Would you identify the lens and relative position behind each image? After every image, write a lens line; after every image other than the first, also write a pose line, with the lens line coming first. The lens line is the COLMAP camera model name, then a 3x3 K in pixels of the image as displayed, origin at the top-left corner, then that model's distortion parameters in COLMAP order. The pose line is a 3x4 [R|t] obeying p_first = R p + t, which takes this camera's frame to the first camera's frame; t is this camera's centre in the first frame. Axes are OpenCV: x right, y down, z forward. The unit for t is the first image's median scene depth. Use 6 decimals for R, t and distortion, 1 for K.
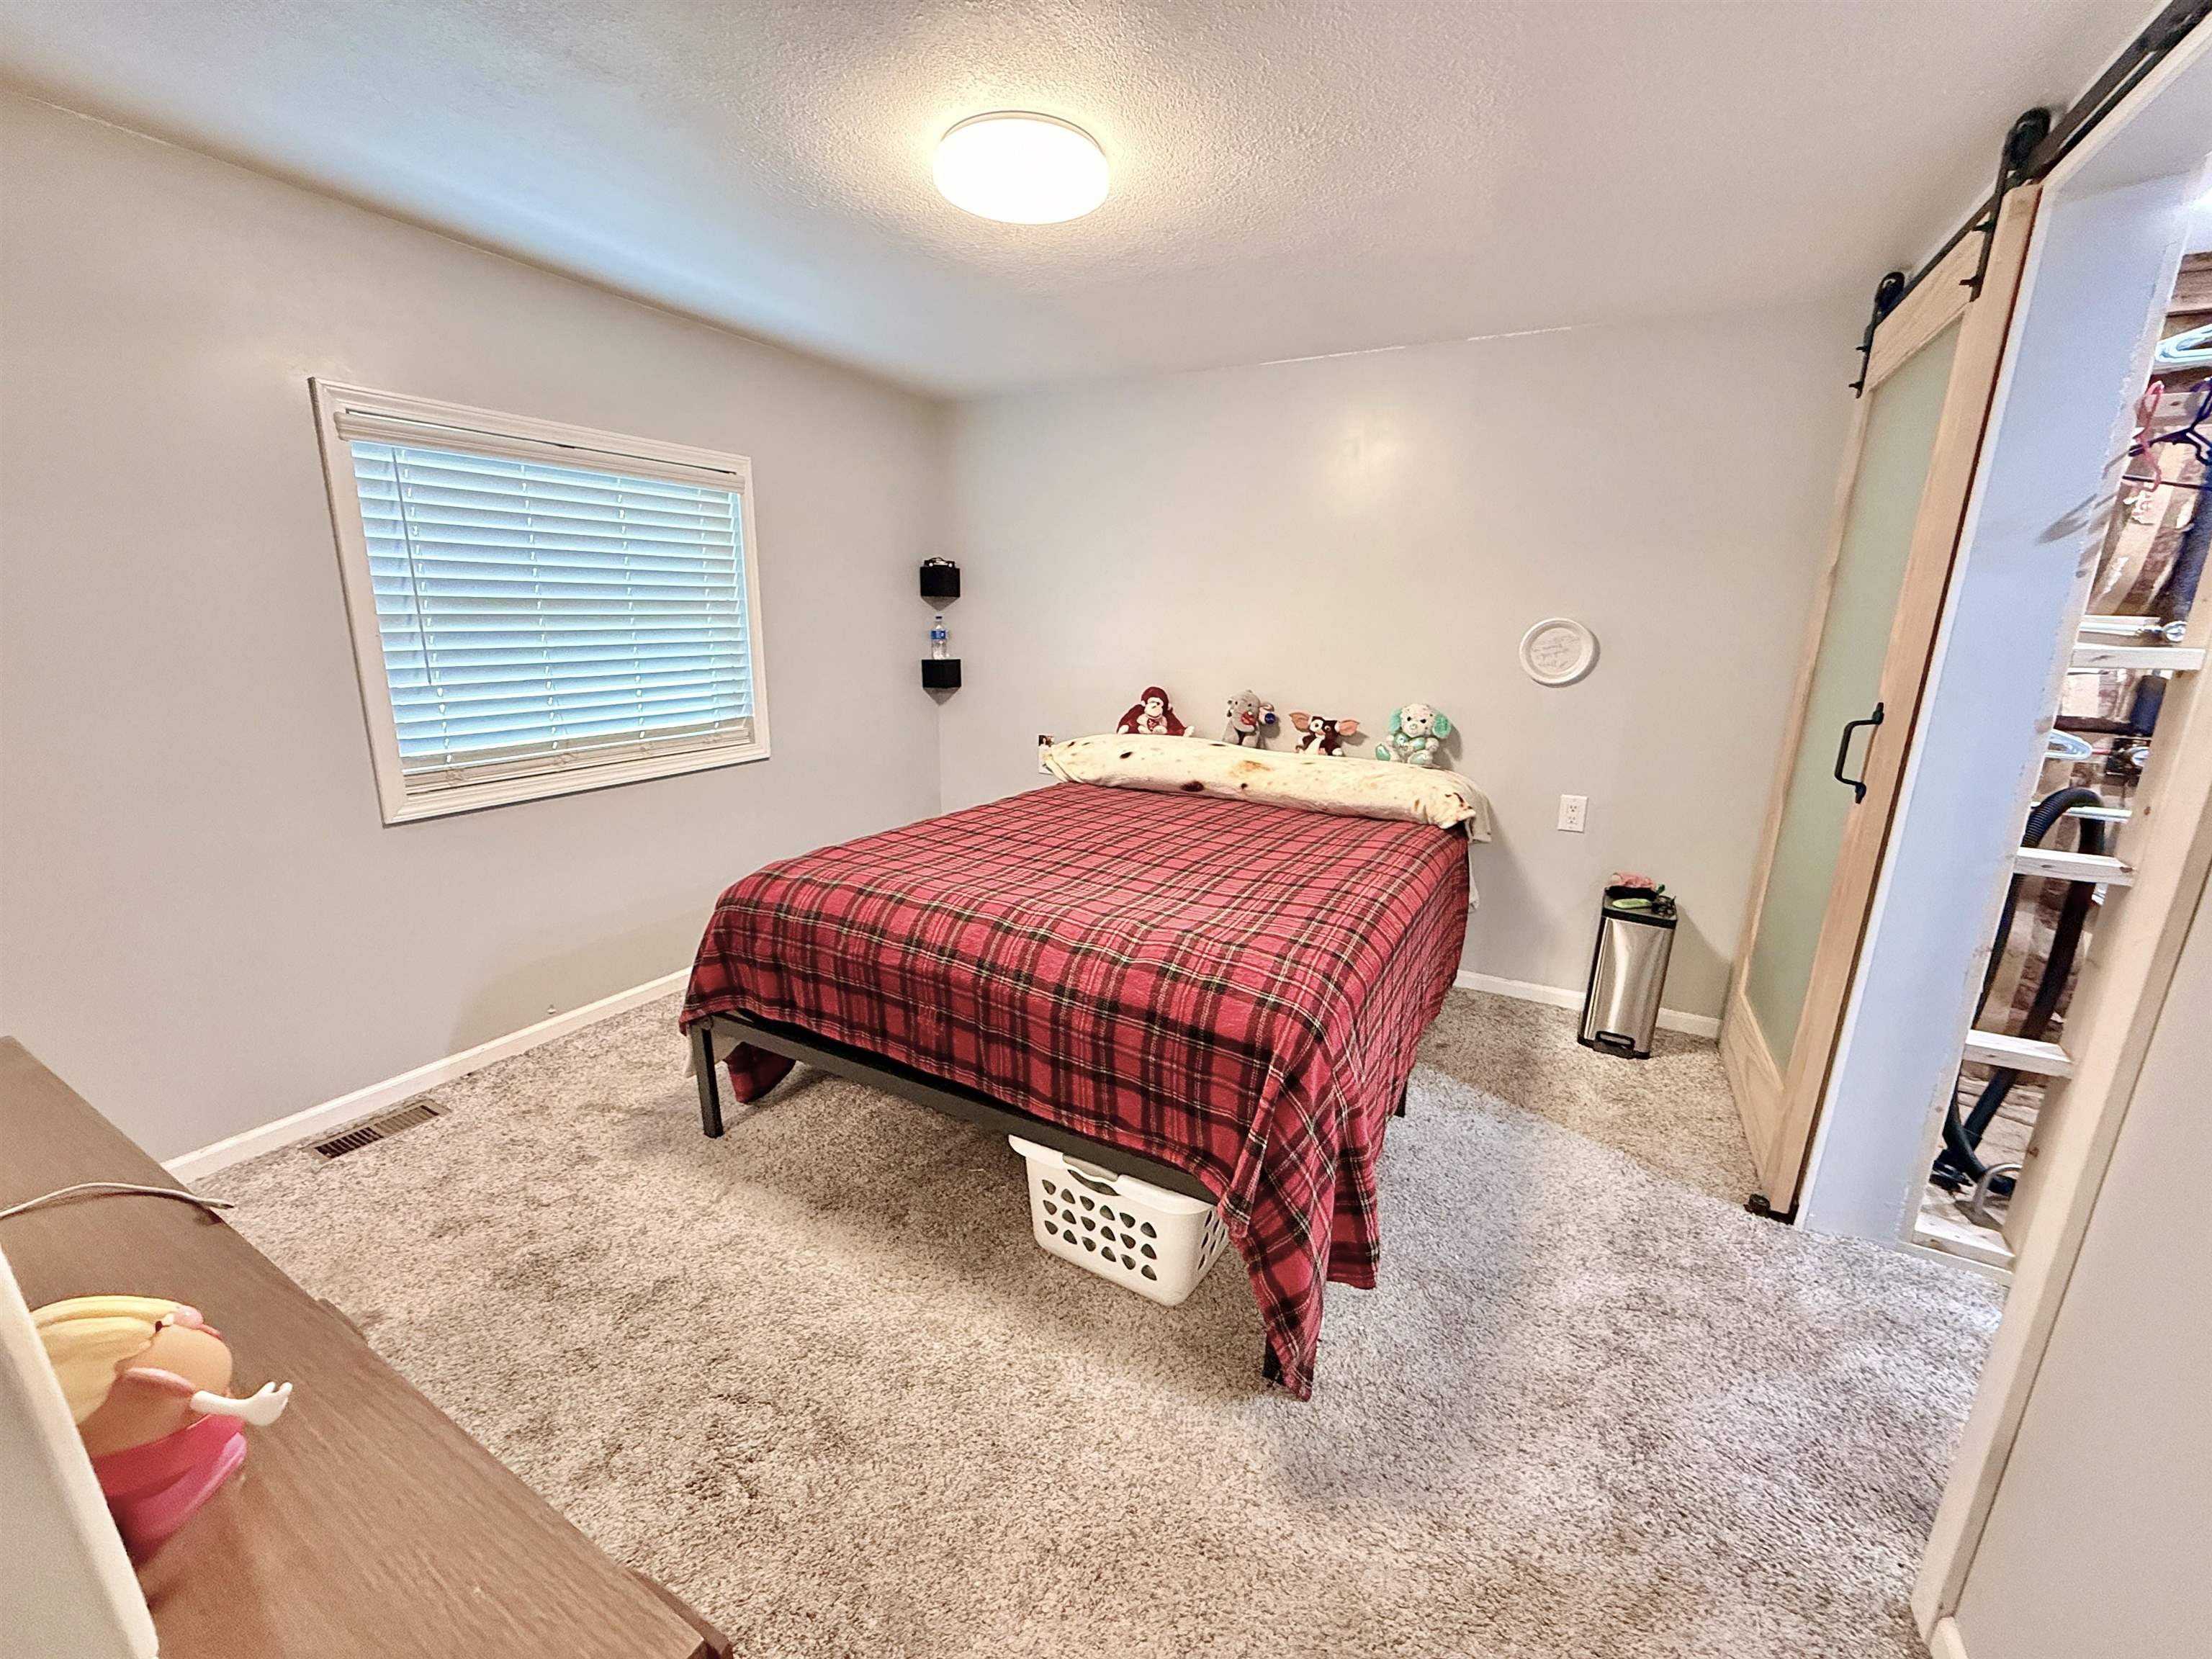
lens RADIAL K [[882.9, 0, 1095.9], [0, 882.9, 822.2], [0, 0, 1]] dist [-0.000142, 0.000000]
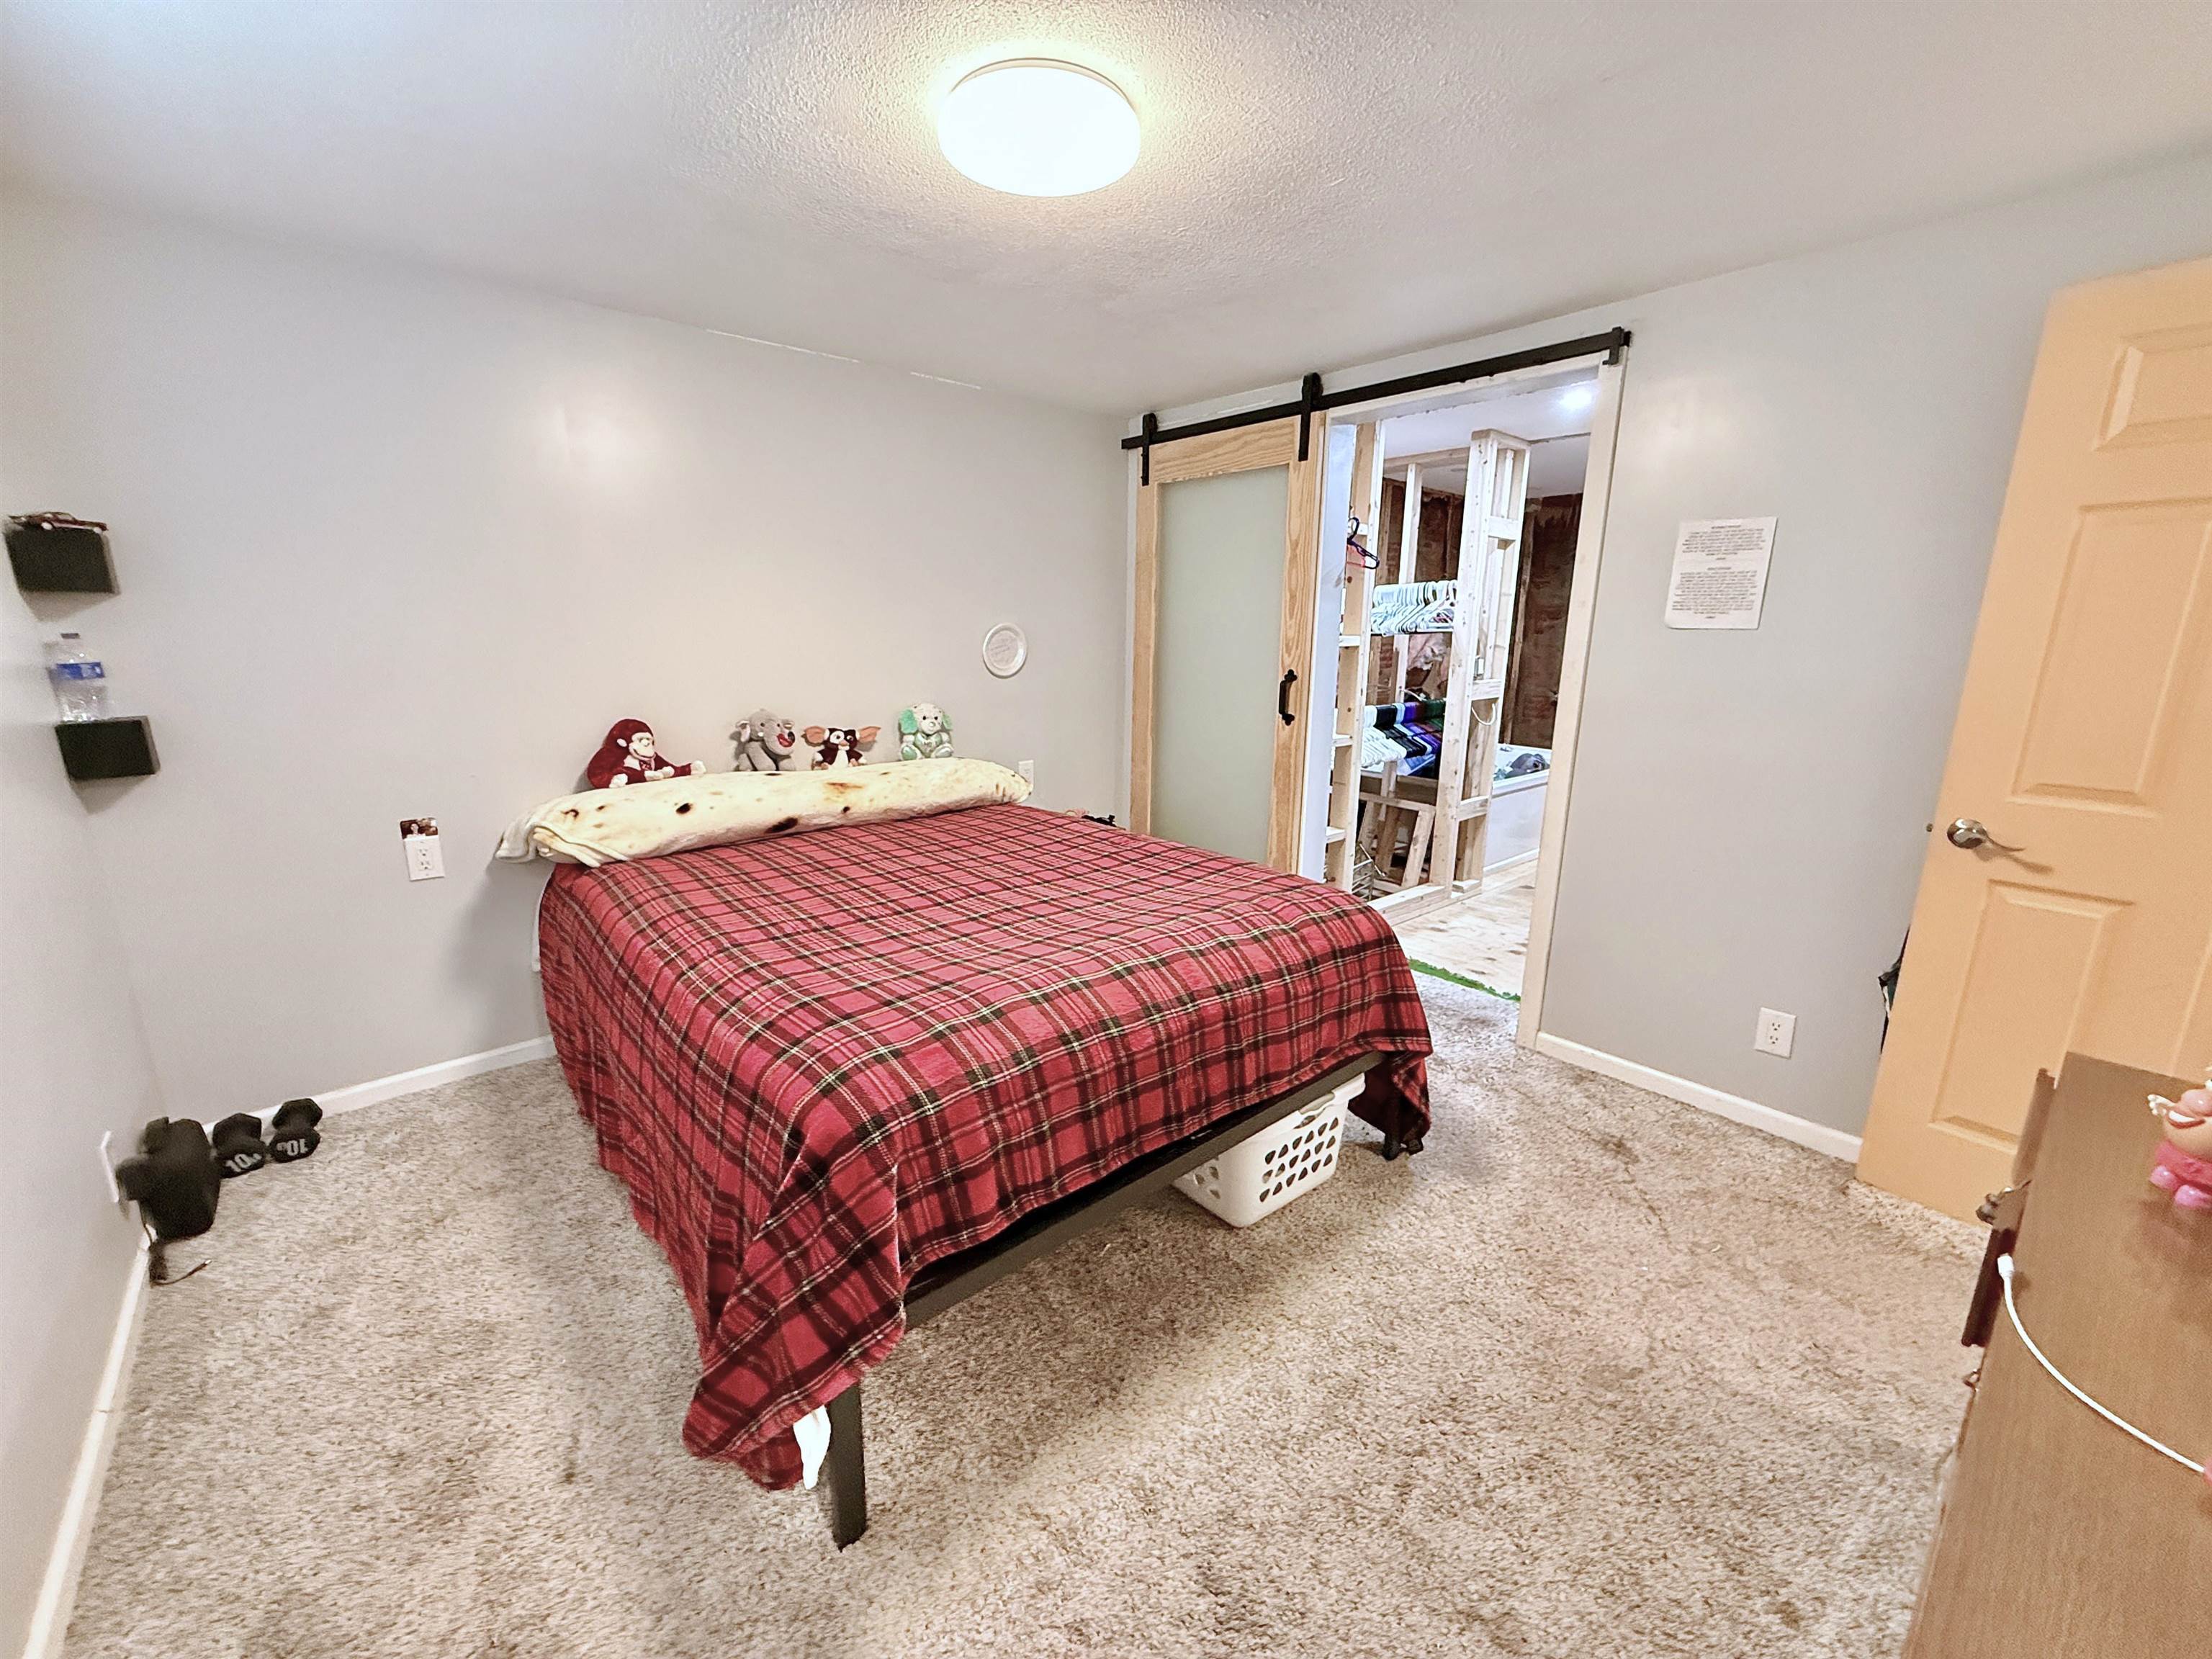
lens RADIAL K [[882.9, 0, 1108.0], [0, 882.9, 820.0], [0, 0, 1]] dist [-0.000142, 0.000000]
pose [[0.340688, -0.219531, 0.914187, -0.762405], [0.212805, 0.965127, 0.152458, -0.147485], [-0.915776, 0.142604, 0.375524, 0.528428]]
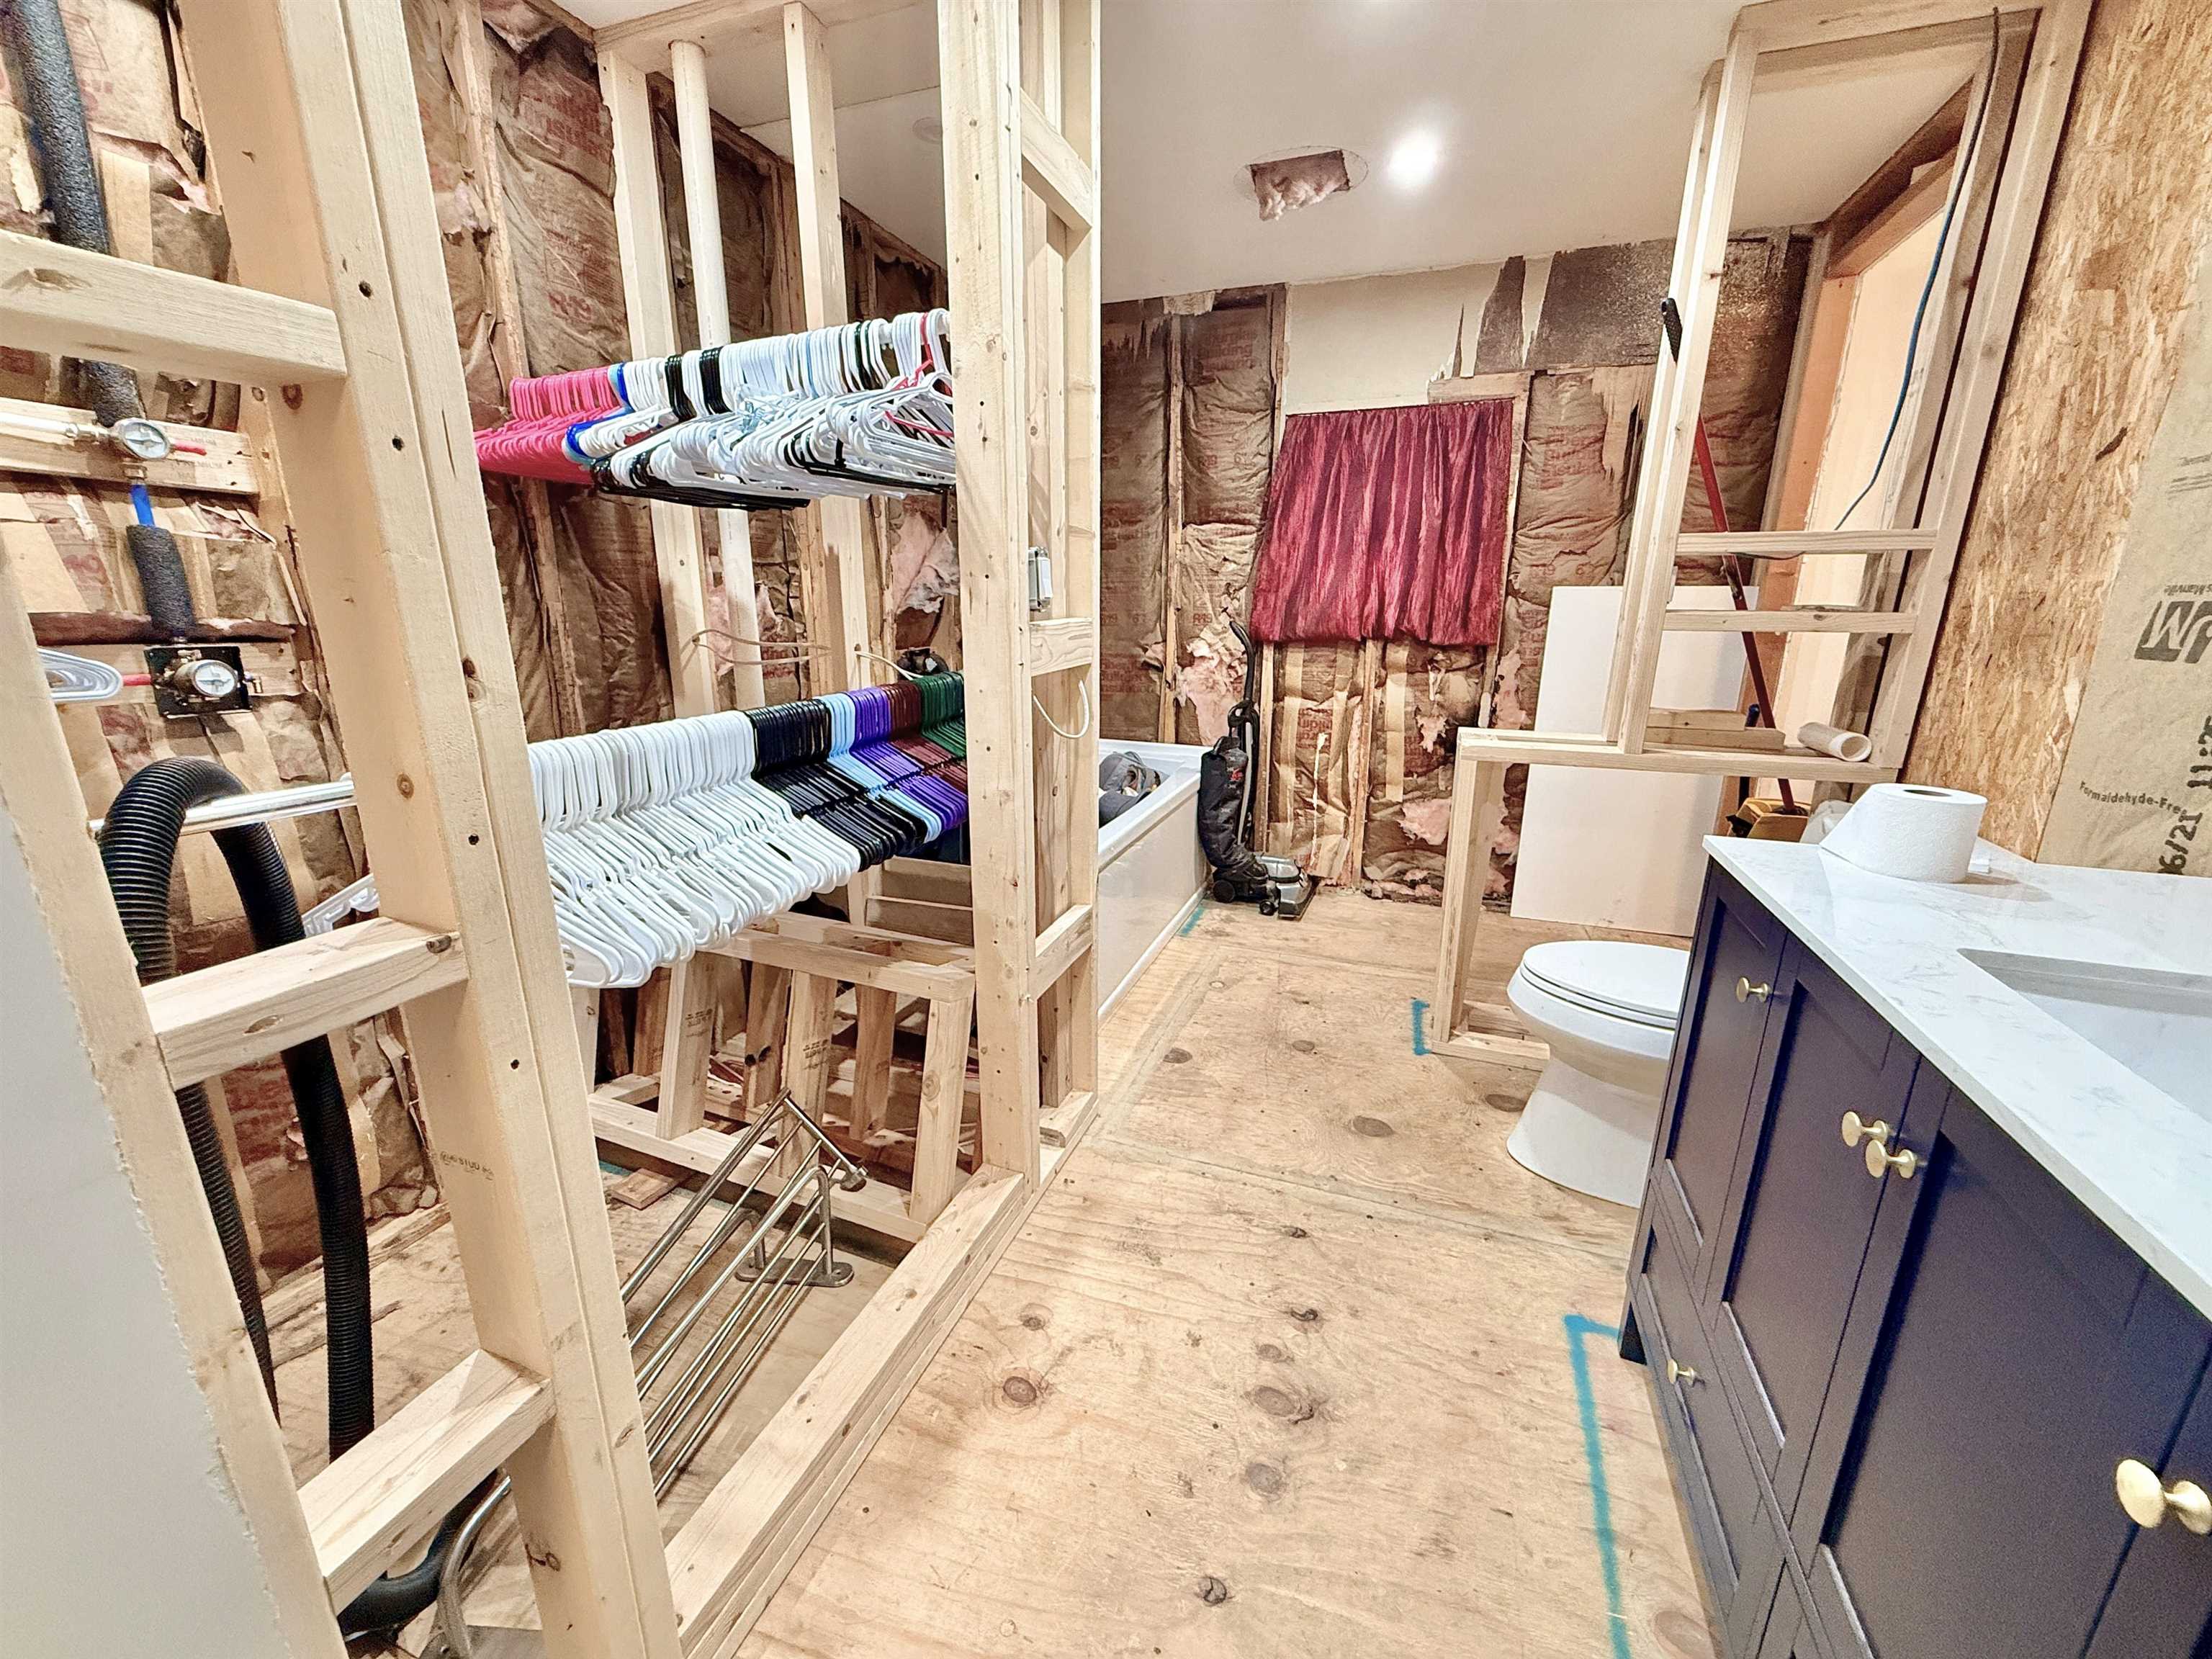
lens RADIAL K [[882.9, 0, 1100.5], [0, 882.9, 828.9], [0, 0, 1]] dist [-0.000142, 0.000000]
pose [[-0.149732, -0.277642, 0.948944, 0.553914], [0.225121, 0.924982, 0.306152, -0.031517], [-0.962757, 0.259468, -0.075996, 0.519621]]
